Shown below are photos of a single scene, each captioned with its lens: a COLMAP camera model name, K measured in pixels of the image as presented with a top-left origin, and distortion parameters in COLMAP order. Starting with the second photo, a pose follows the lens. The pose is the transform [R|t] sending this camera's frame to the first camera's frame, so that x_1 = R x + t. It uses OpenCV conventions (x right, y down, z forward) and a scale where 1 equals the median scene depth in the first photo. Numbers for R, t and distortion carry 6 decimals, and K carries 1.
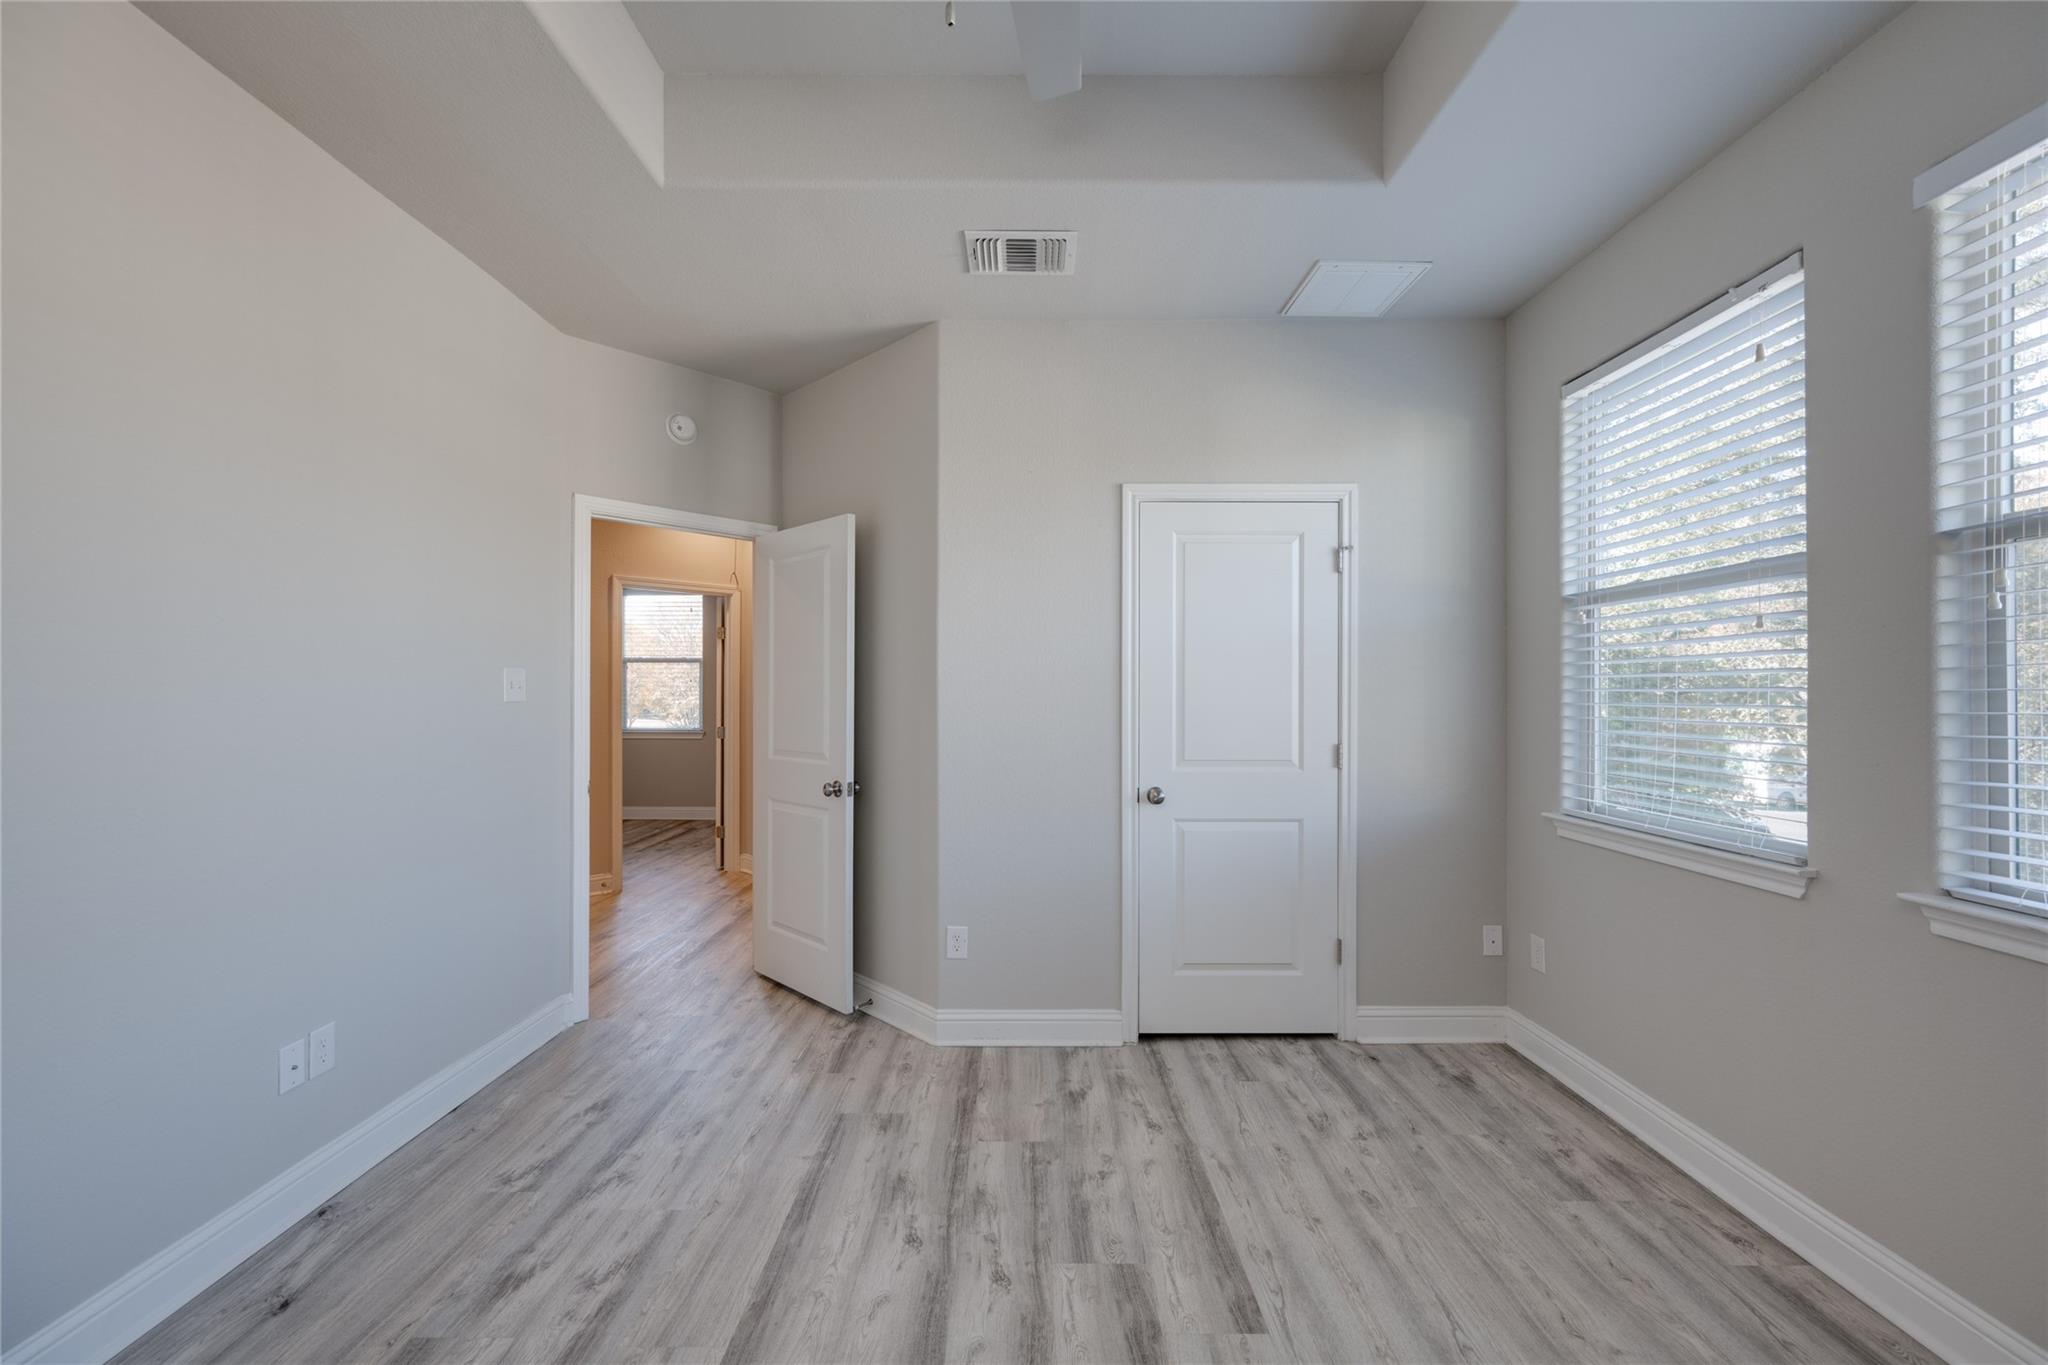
lens RADIAL K [[819.9, 0, 1018.0], [0, 819.9, 692.6], [0, 0, 1]] dist [-0.001410, -0.000271]
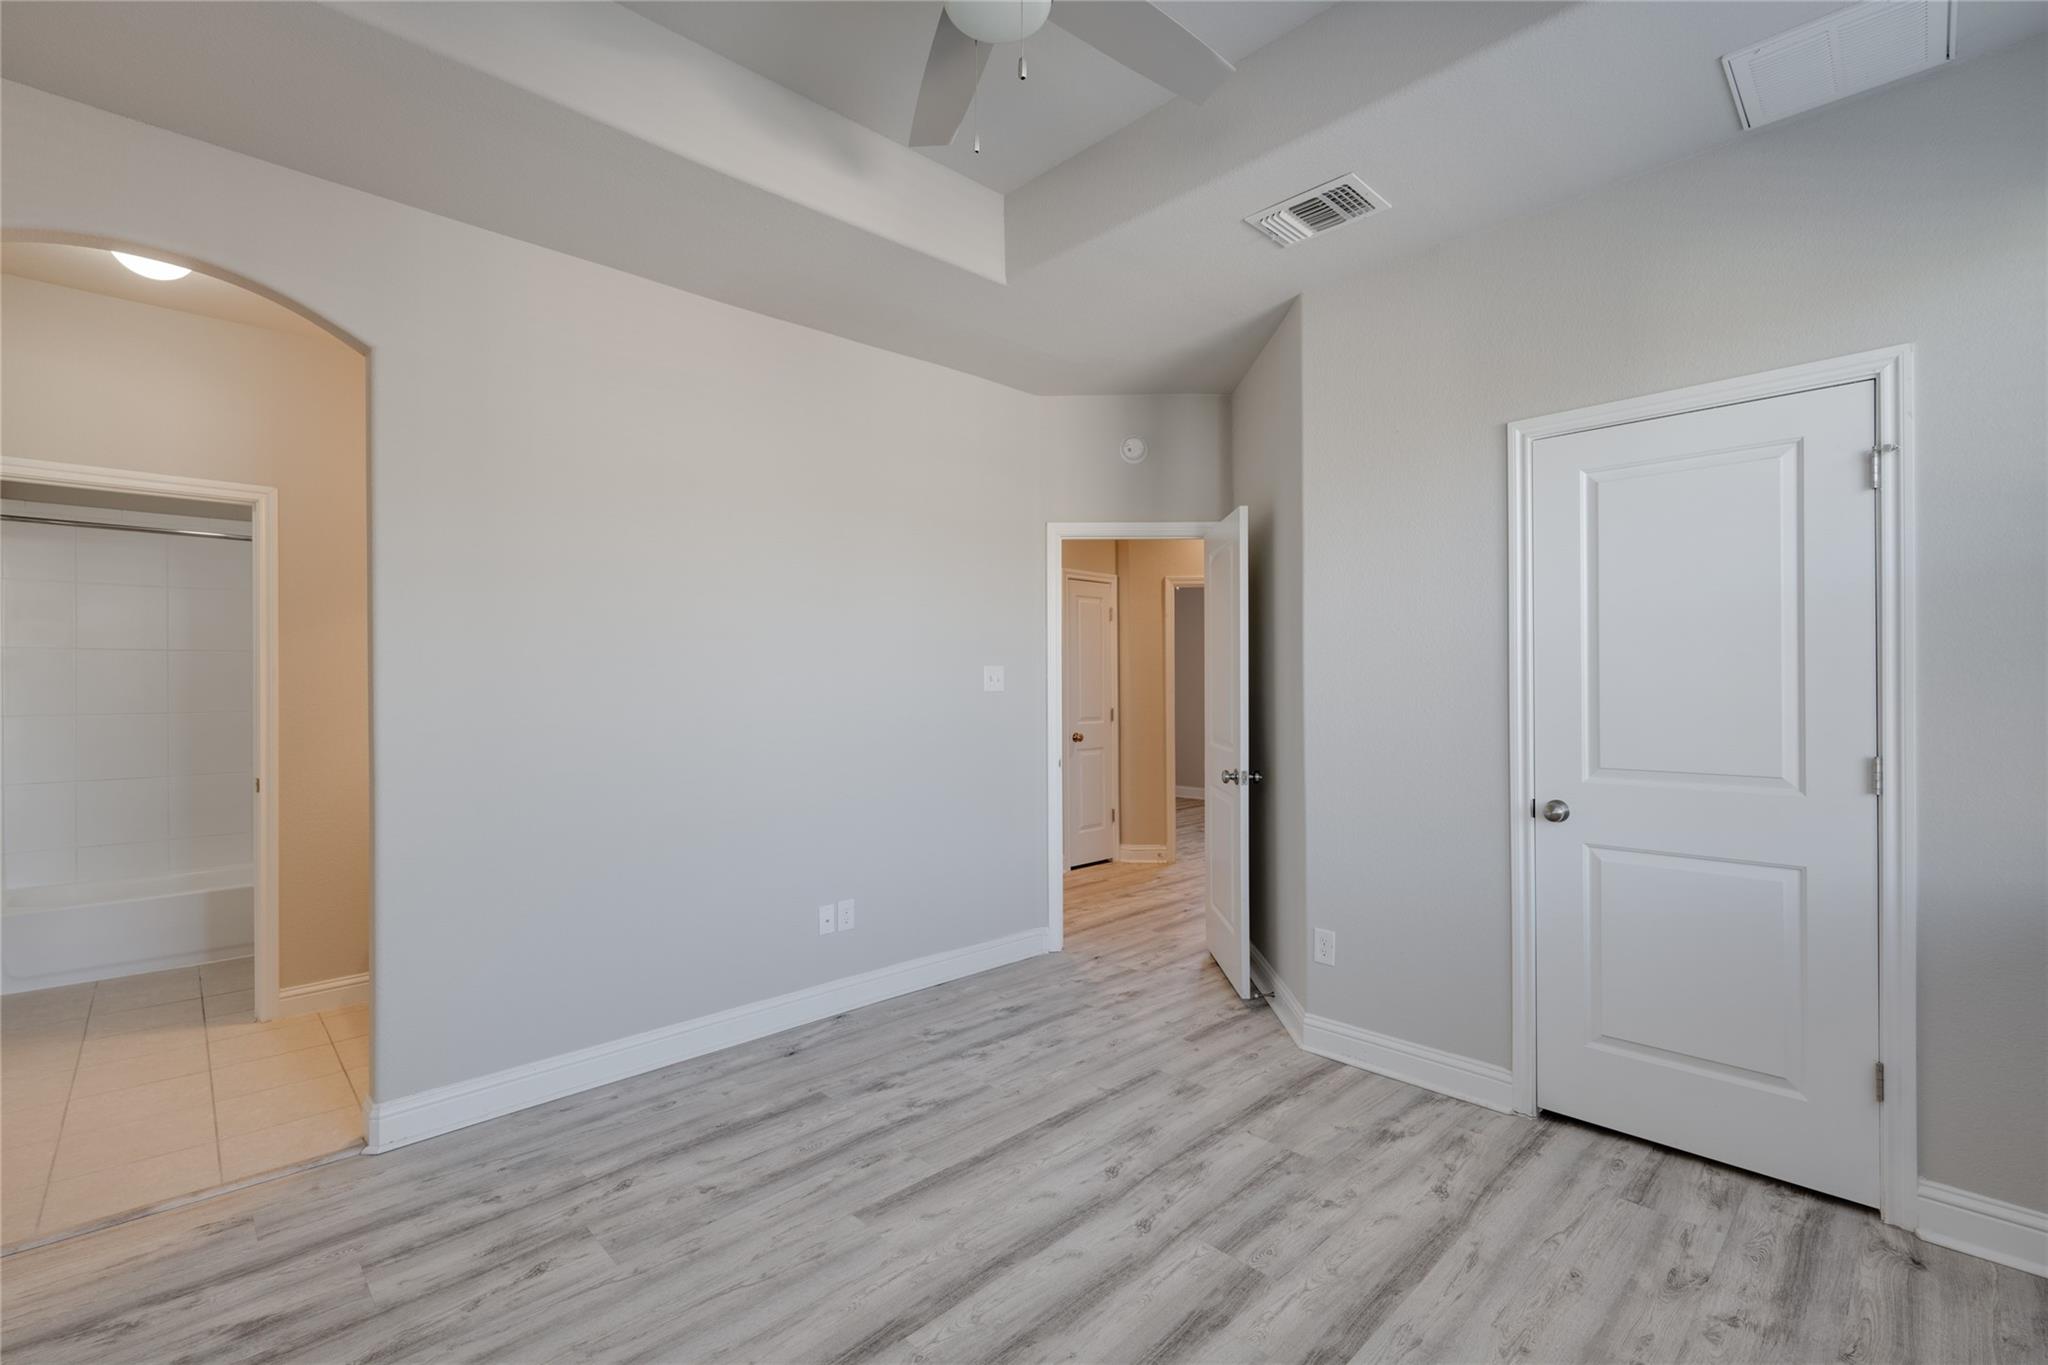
lens RADIAL K [[882.9, 0, 1024.0], [0, 882.9, 682.5], [0, 0, 1]] dist [0.001196, -0.000225]
pose [[0.703262, -0.007546, -0.710891, 0.465347], [0.008701, 0.999960, -0.002007, 0.000194], [0.710878, -0.004774, 0.703299, 0.047998]]
